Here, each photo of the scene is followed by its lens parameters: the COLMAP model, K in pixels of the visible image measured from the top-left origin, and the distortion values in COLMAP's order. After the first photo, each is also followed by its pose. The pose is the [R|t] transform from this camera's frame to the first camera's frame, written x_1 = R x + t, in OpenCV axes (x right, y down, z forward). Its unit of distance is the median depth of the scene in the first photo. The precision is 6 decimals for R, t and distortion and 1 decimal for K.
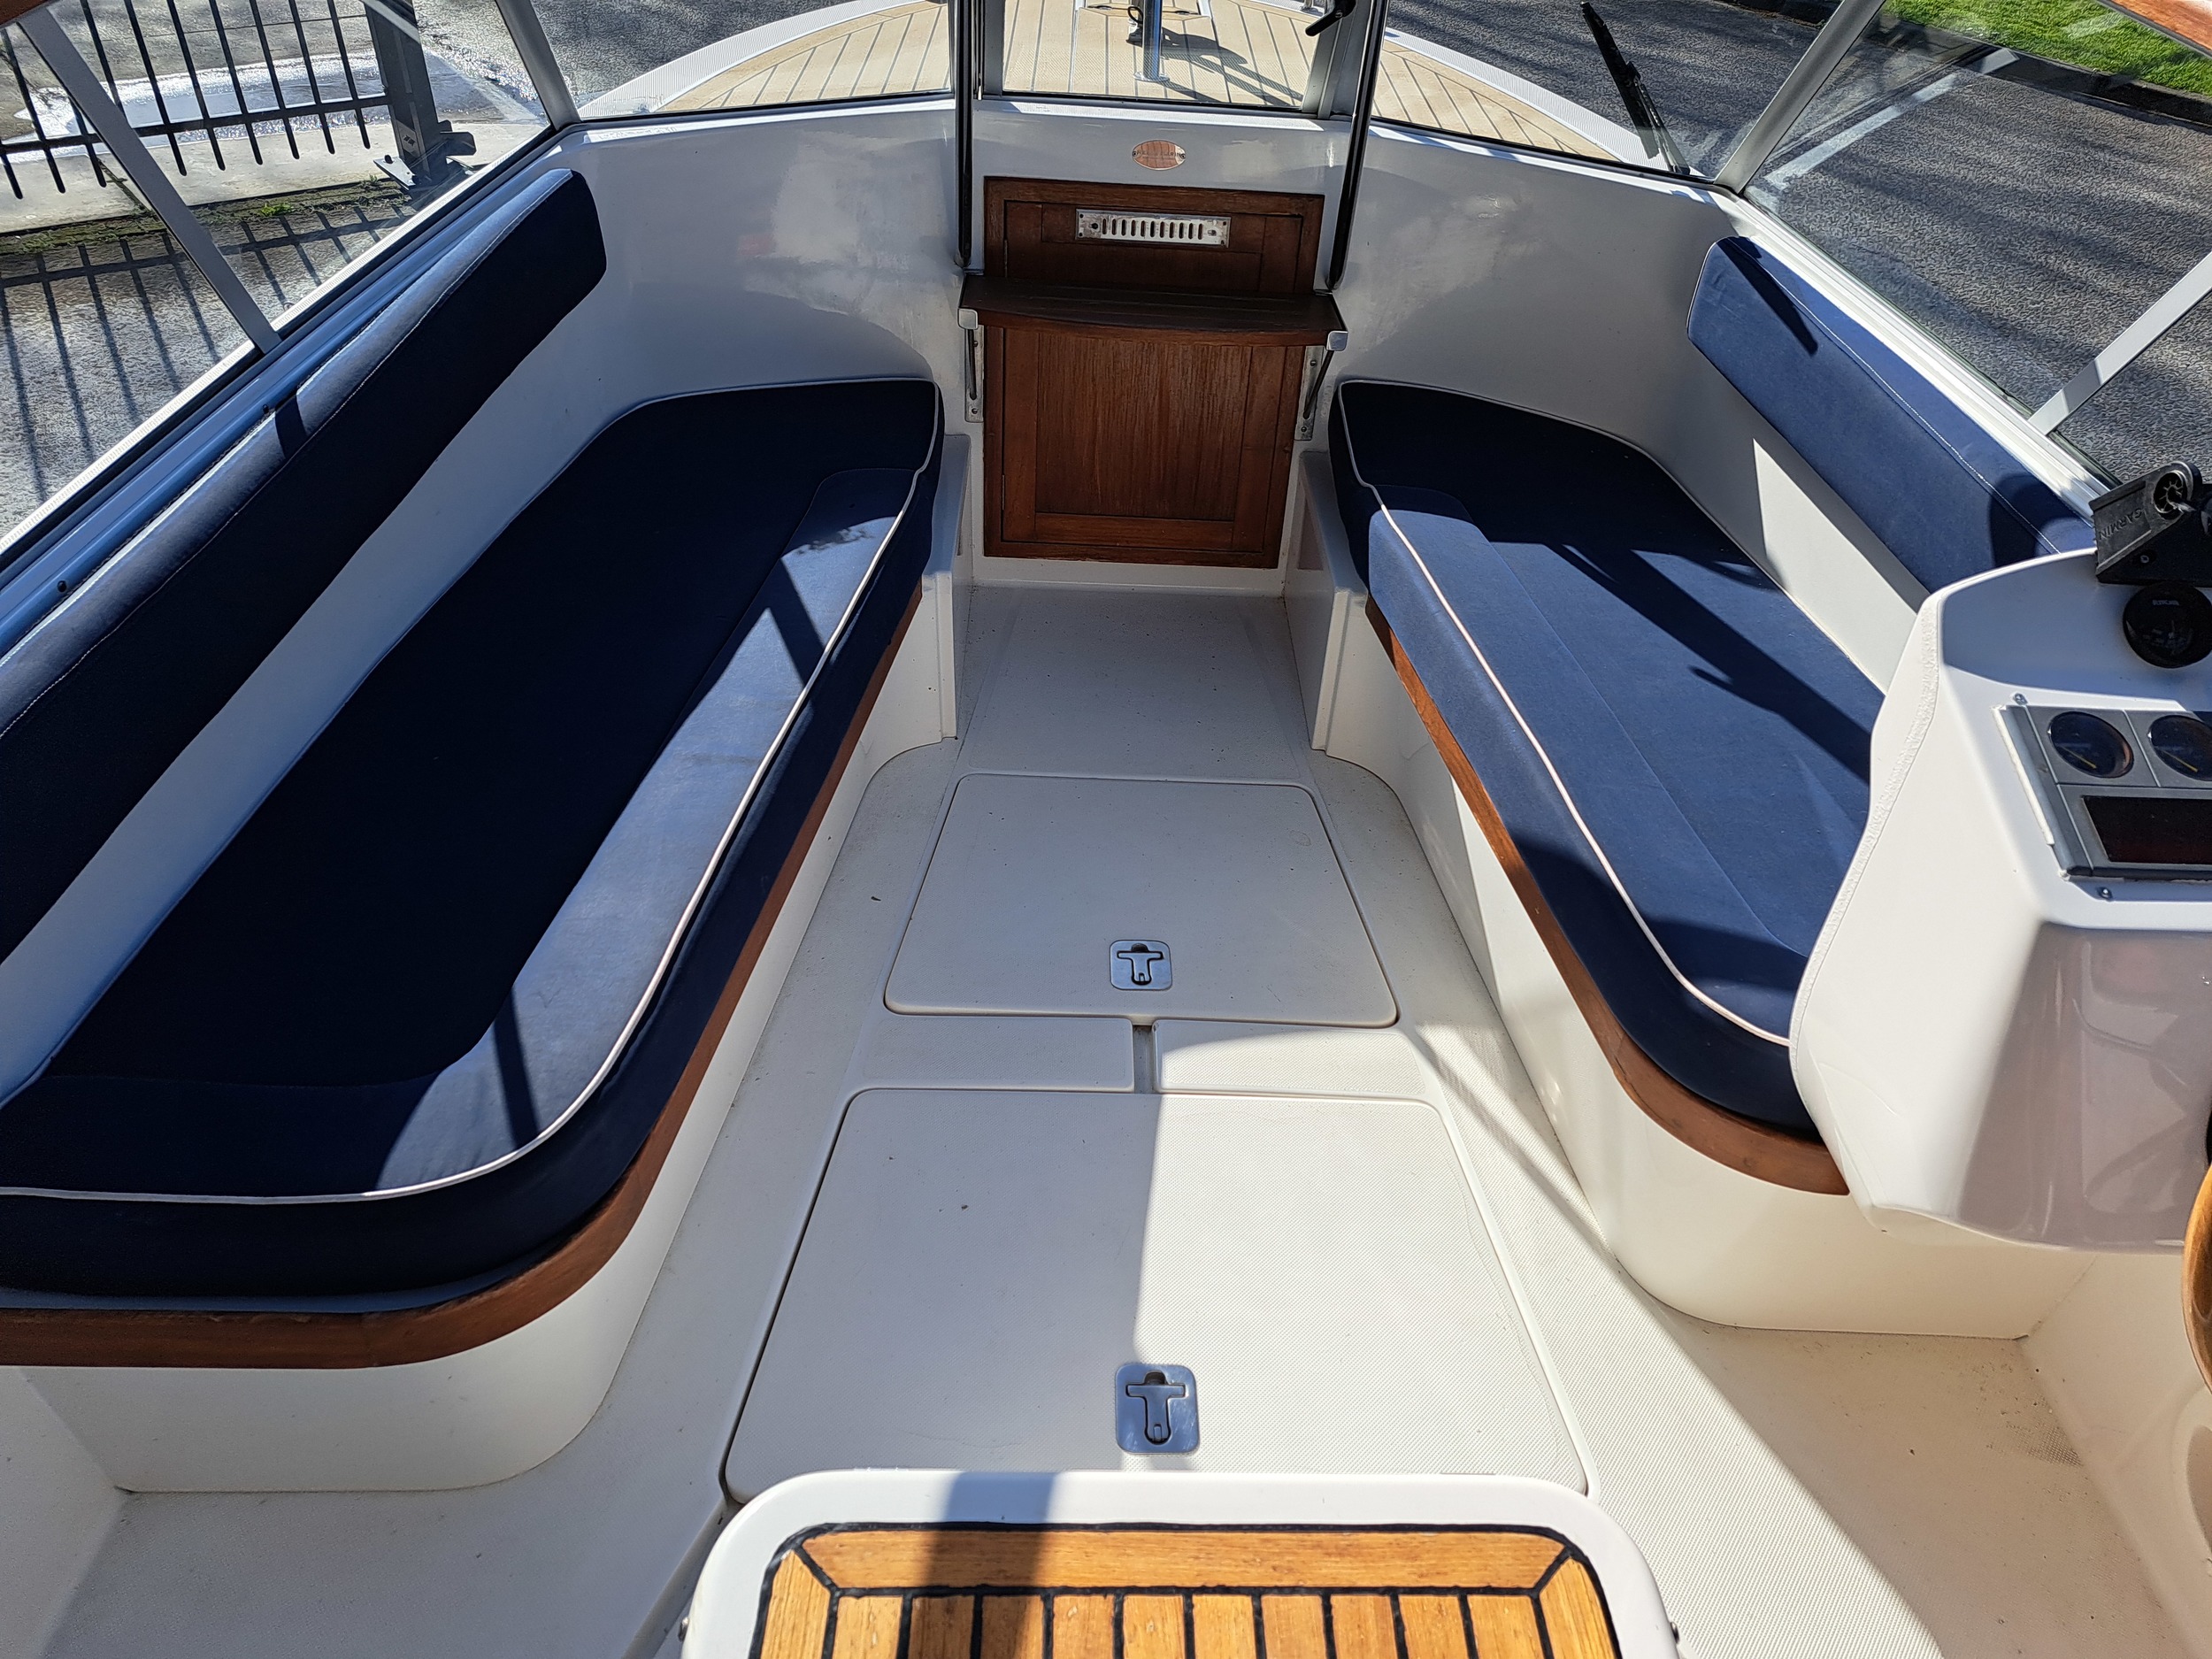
lens RADIAL K [[1576.2, 0, 1126.3], [0, 1576.2, 833.5], [0, 0, 1]] dist [0.051208, -0.035926]
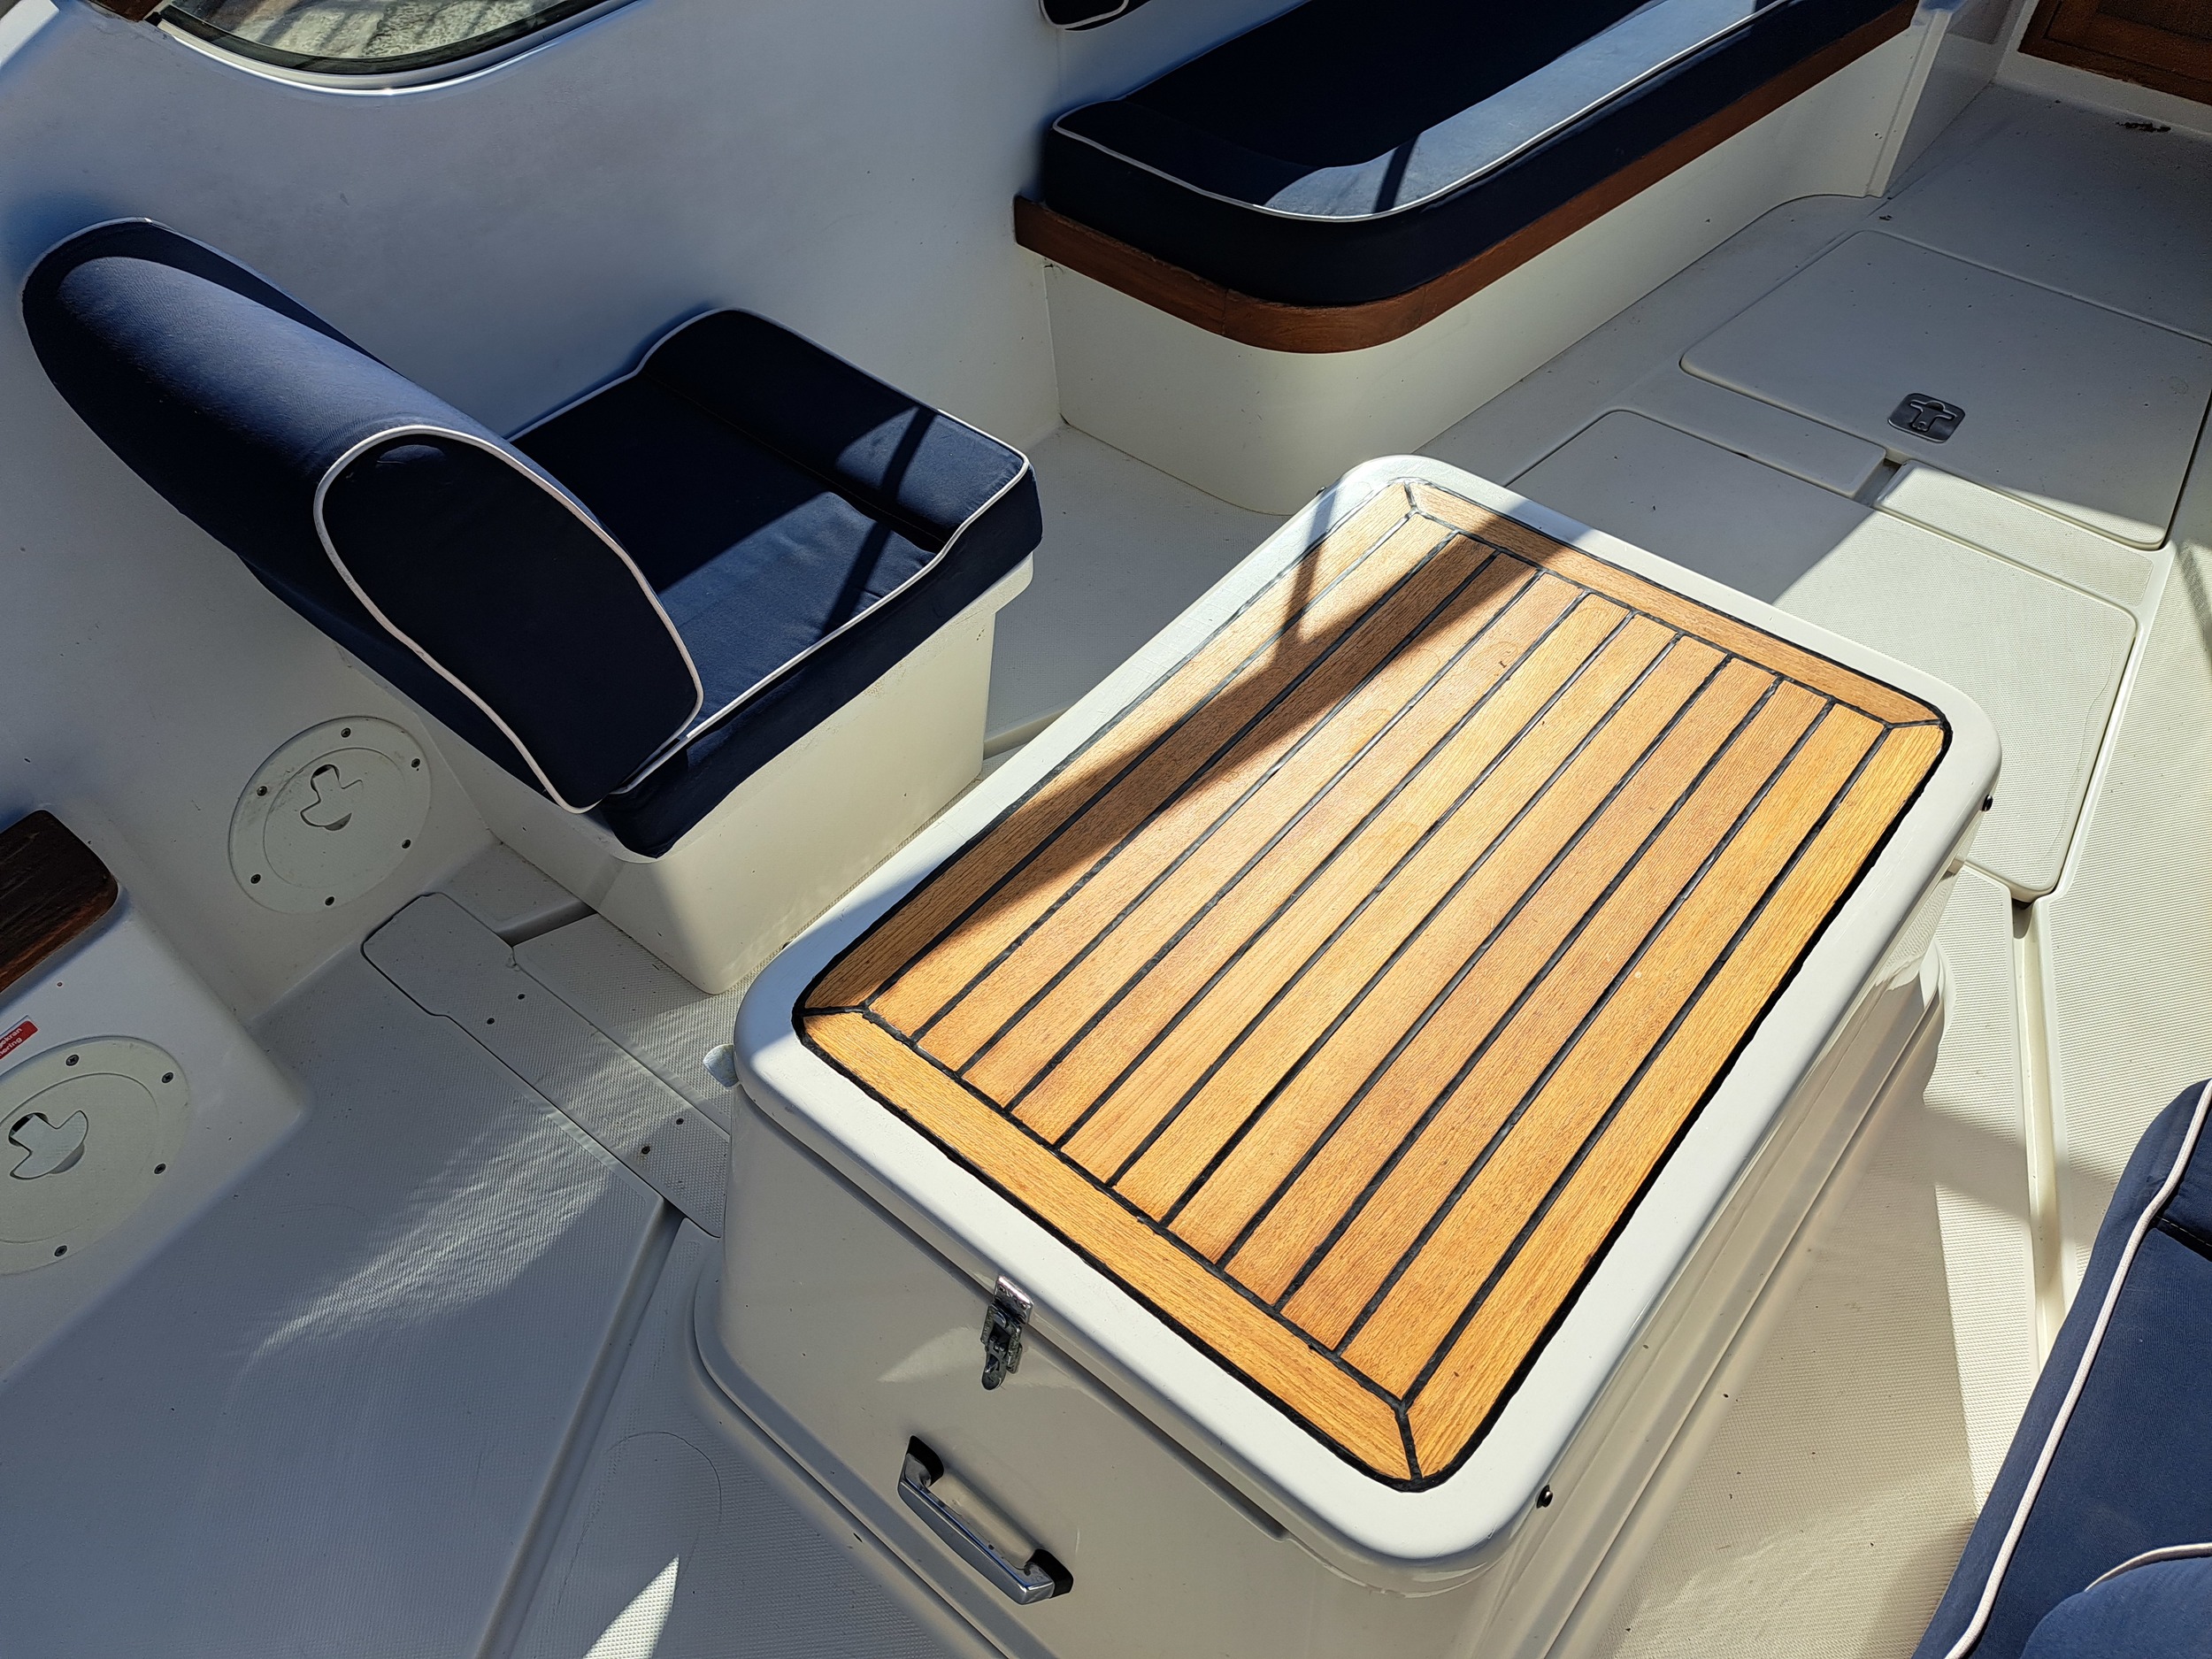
lens RADIAL K [[1591.4, 0, 1116.0], [0, 1591.4, 837.4], [0, 0, 1]] dist [0.054083, -0.042488]
pose [[0.765582, 0.457554, -0.452249, 0.181601], [-0.354740, 0.886683, 0.296570, 0.178123], [0.536698, -0.066618, 0.841140, -0.182025]]
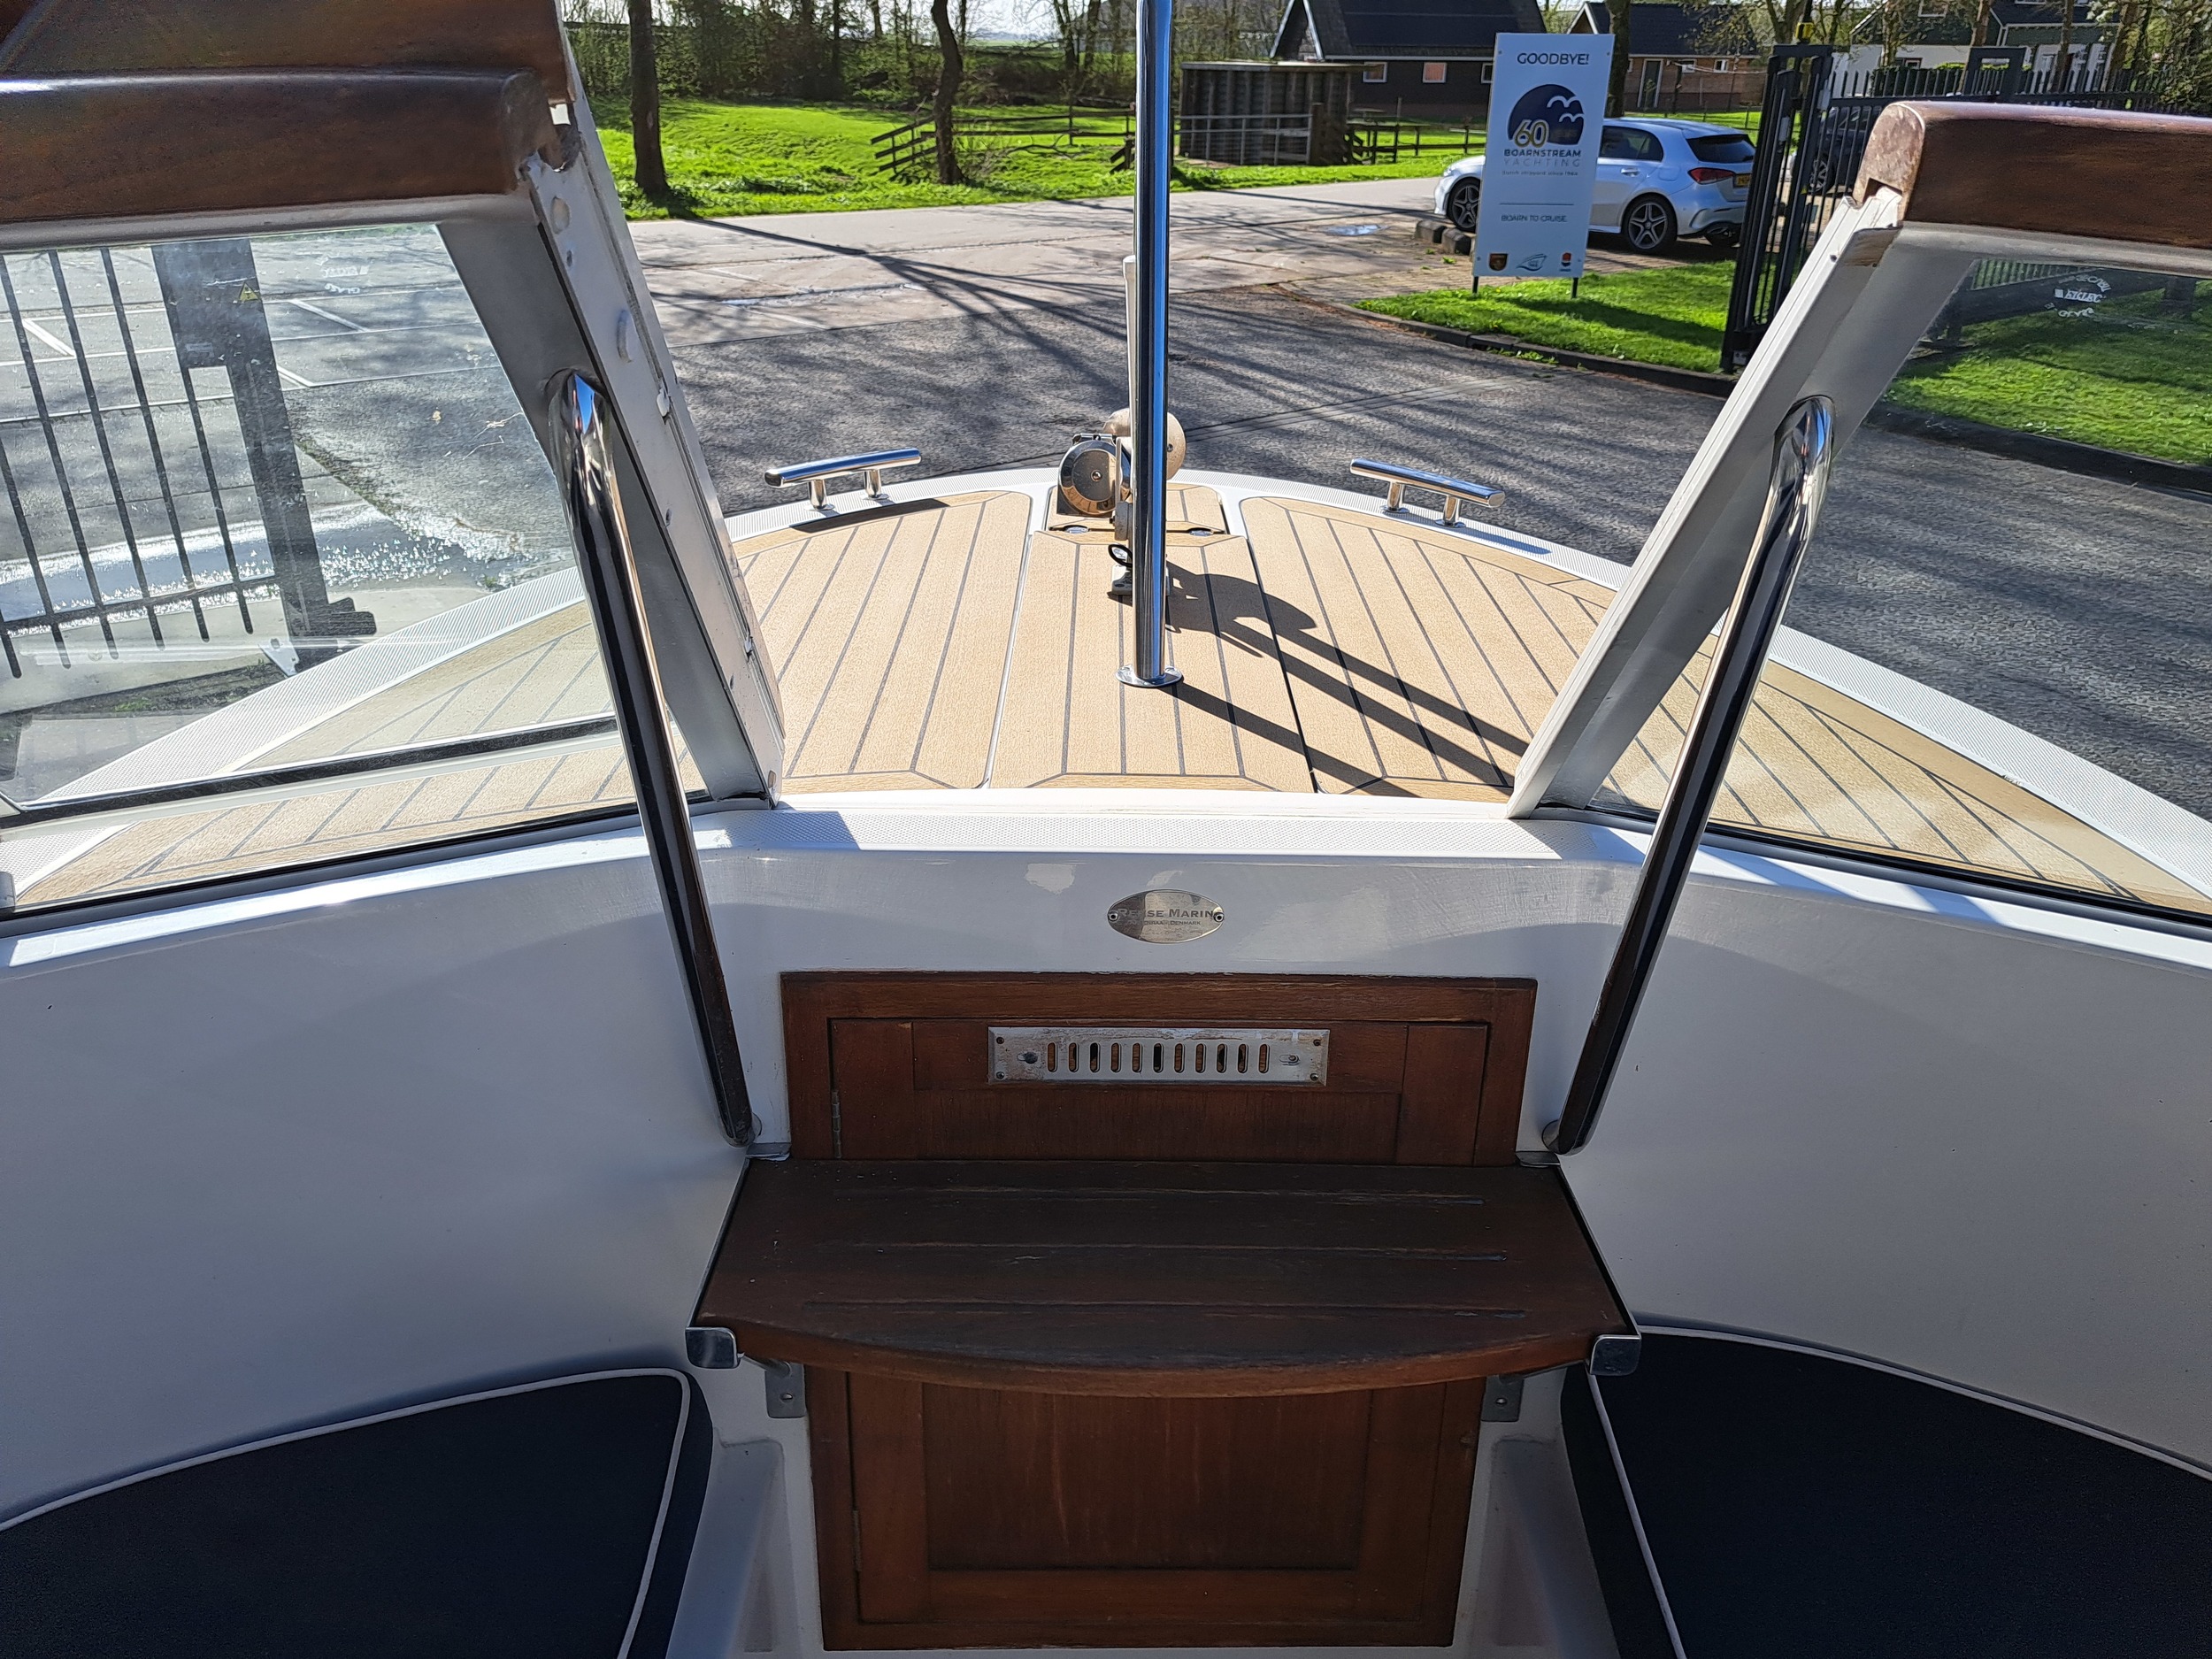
lens RADIAL K [[1569.5, 0, 1124.8], [0, 1569.5, 831.8], [0, 0, 1]] dist [0.083615, -0.091228]
pose [[0.999367, -0.031203, -0.017104, 0.017543], [0.026734, 0.975624, -0.217814, -0.362030], [0.023483, 0.217218, 0.975841, 0.573385]]
